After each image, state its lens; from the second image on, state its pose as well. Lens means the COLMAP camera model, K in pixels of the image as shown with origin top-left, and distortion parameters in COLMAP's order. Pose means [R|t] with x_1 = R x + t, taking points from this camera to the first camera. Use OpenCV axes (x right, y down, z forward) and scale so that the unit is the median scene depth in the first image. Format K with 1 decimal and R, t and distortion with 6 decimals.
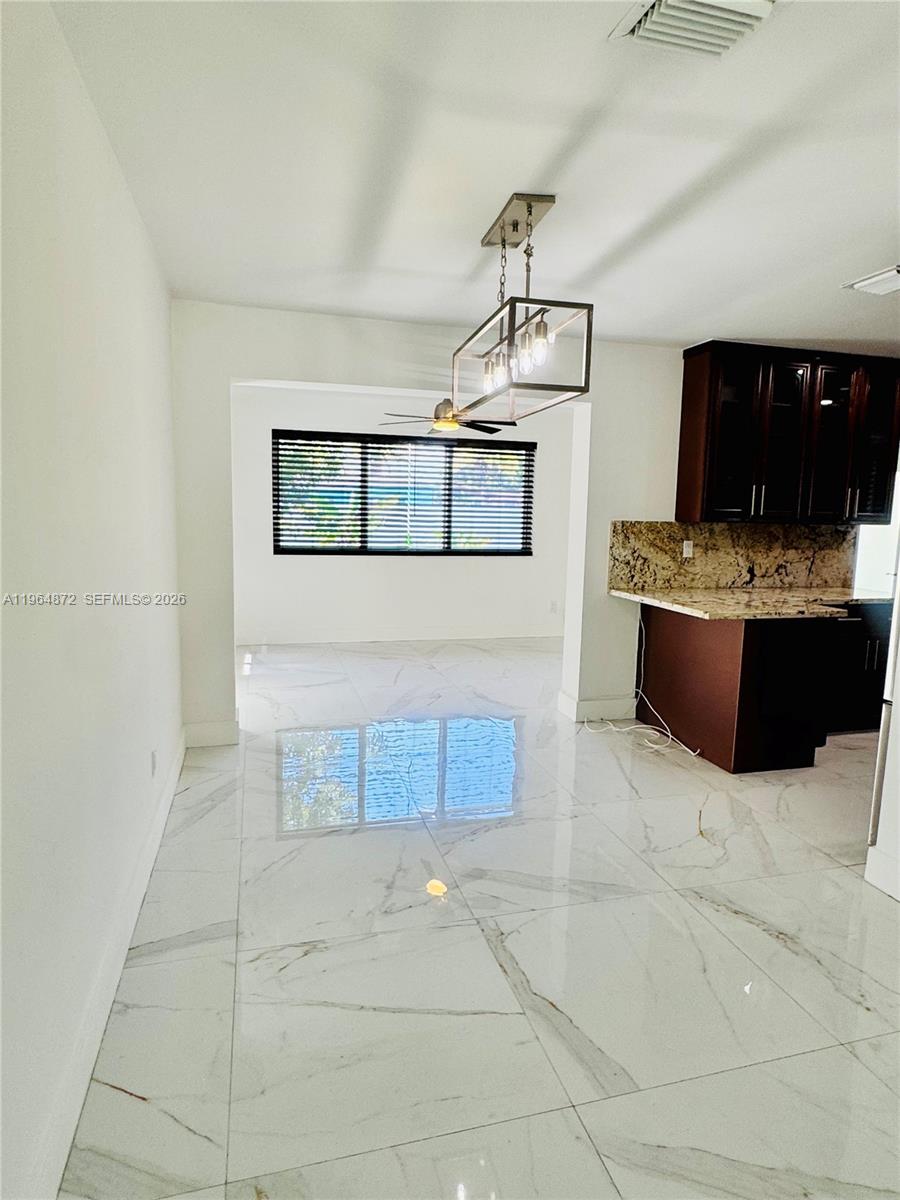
lens RADIAL K [[698.0, 0, 449.7], [0, 698.0, 601.5], [0, 0, 1]] dist [-0.002738, -0.000766]
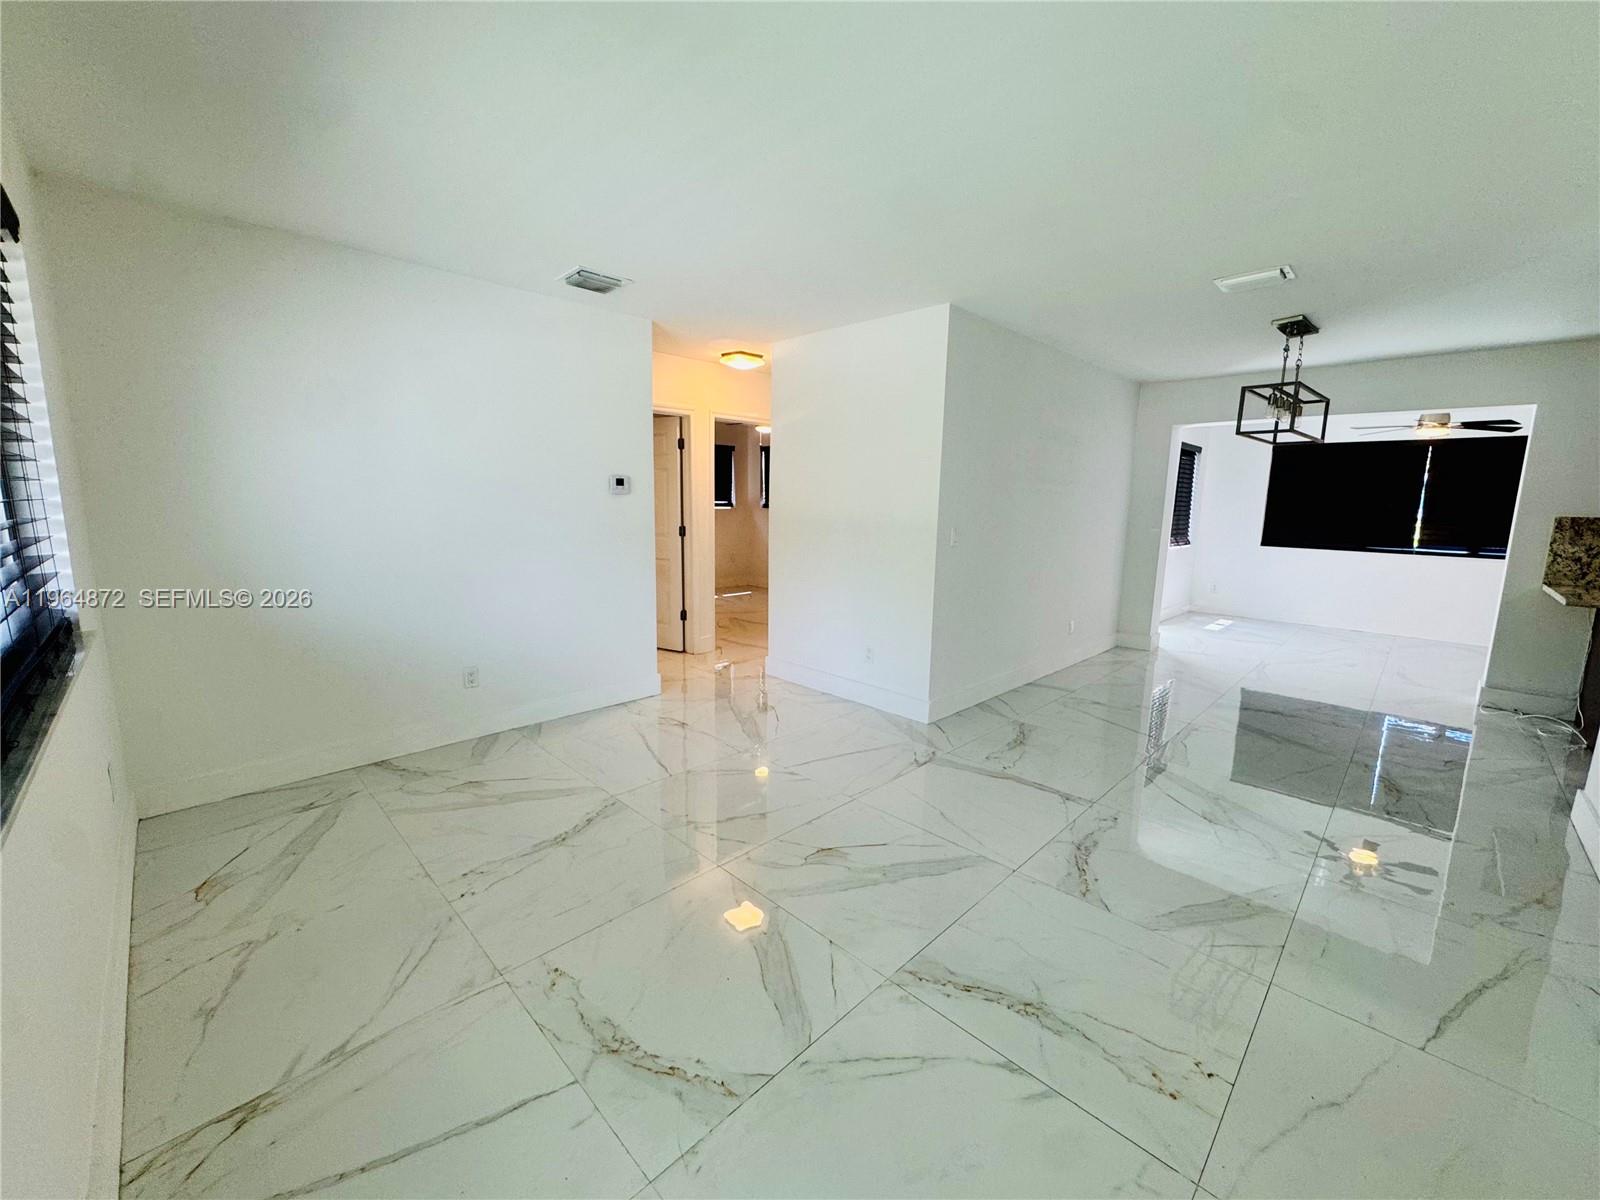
lens RADIAL K [[639.3, 0, 799.4], [0, 639.3, 599.2], [0, 0, 1]] dist [0.003687, 0.000482]
pose [[0.500495, 0.123977, -0.856816, 0.493739], [-0.127395, 0.989466, 0.068755, 0.078279], [0.856315, 0.074743, 0.511017, -0.410393]]
